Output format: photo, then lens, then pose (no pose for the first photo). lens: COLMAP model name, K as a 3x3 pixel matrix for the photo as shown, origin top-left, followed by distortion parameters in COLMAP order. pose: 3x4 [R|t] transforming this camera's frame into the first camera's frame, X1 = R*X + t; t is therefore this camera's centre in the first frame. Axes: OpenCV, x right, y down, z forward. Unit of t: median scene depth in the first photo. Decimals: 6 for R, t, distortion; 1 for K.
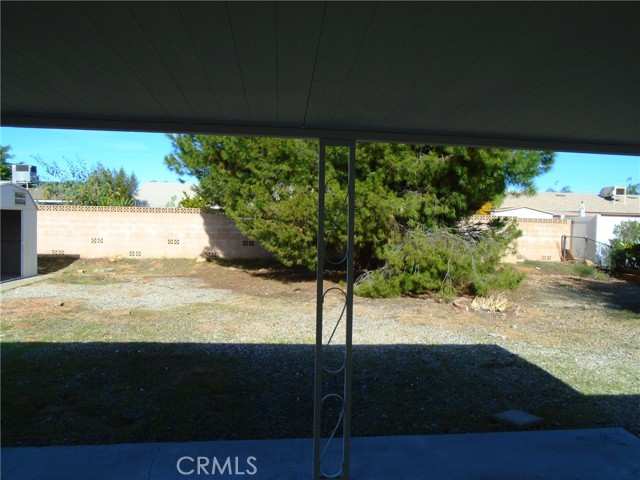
lens RADIAL K [[487.5, 0, 321.1], [0, 487.5, 235.4], [0, 0, 1]] dist [-0.020467, 0.010732]
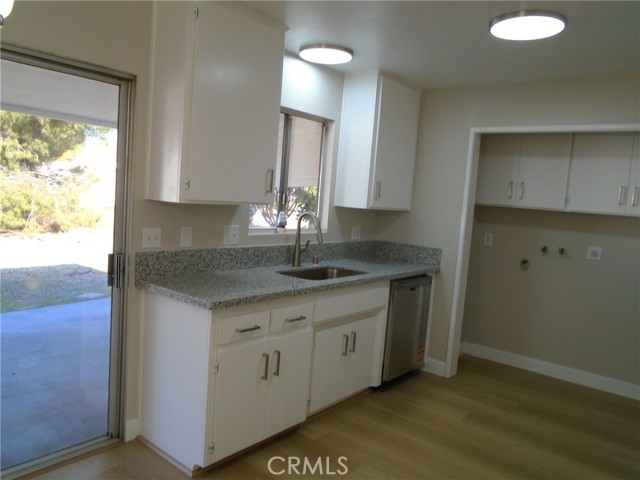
lens RADIAL K [[487.5, 0, 321.1], [0, 487.5, 235.4], [0, 0, 1]] dist [-0.020467, 0.010732]
pose [[0.691397, -0.039871, 0.721374, -0.078774], [-0.035565, 0.995387, 0.089102, 0.006768], [-0.721599, -0.087261, 0.686790, -0.230178]]
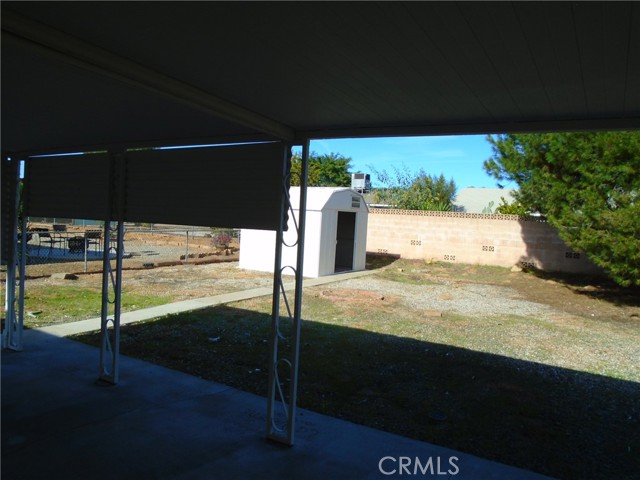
lens RADIAL K [[487.5, 0, 321.1], [0, 487.5, 235.4], [0, 0, 1]] dist [-0.020467, 0.010732]
pose [[0.808799, 0.048918, -0.586046, -0.004160], [-0.056437, 0.998391, 0.005449, 0.000718], [0.585370, 0.028667, 0.810259, 0.013057]]
